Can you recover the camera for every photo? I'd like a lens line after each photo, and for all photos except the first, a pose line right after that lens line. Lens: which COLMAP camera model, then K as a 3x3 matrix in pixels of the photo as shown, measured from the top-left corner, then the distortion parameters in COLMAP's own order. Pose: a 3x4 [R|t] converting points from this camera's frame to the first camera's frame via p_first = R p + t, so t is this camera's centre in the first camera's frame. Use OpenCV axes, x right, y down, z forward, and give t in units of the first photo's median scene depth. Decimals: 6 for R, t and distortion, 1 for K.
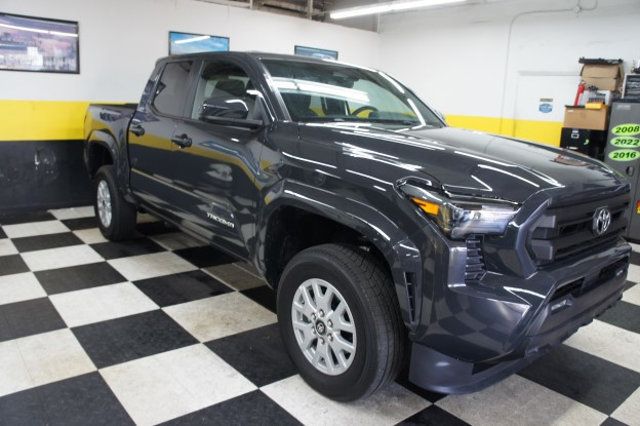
lens RADIAL K [[500.7, 0, 317.1], [0, 500.7, 211.7], [0, 0, 1]] dist [-0.180212, 0.128279]
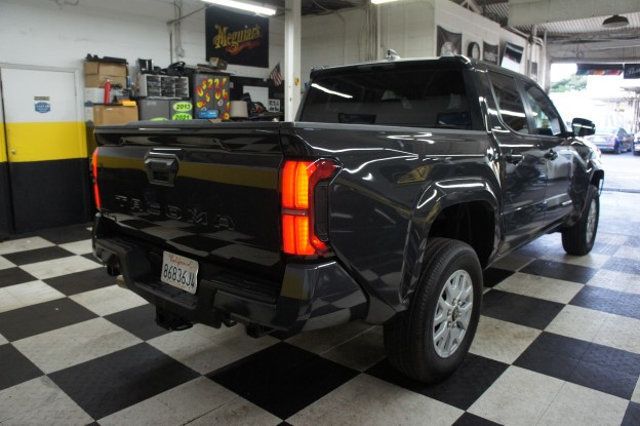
lens RADIAL K [[500.7, 0, 317.1], [0, 500.7, 211.7], [0, 0, 1]] dist [-0.180212, 0.128279]
pose [[-0.160533, -0.218671, 0.962503, -0.837263], [0.193378, 0.949284, 0.247921, -0.265883], [-0.967902, 0.225927, -0.110105, 1.132807]]
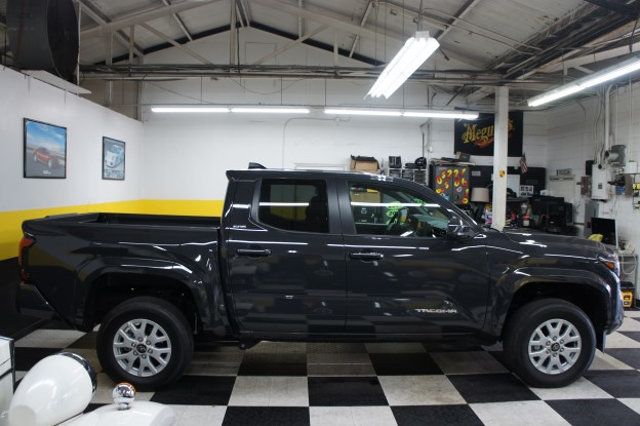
lens RADIAL K [[500.7, 0, 317.1], [0, 500.7, 211.7], [0, 0, 1]] dist [-0.180212, 0.128279]
pose [[0.609565, -0.074144, 0.789261, -1.051330], [0.176362, 0.983349, -0.043832, -0.180085], [-0.772869, 0.165914, 0.612491, 0.319685]]
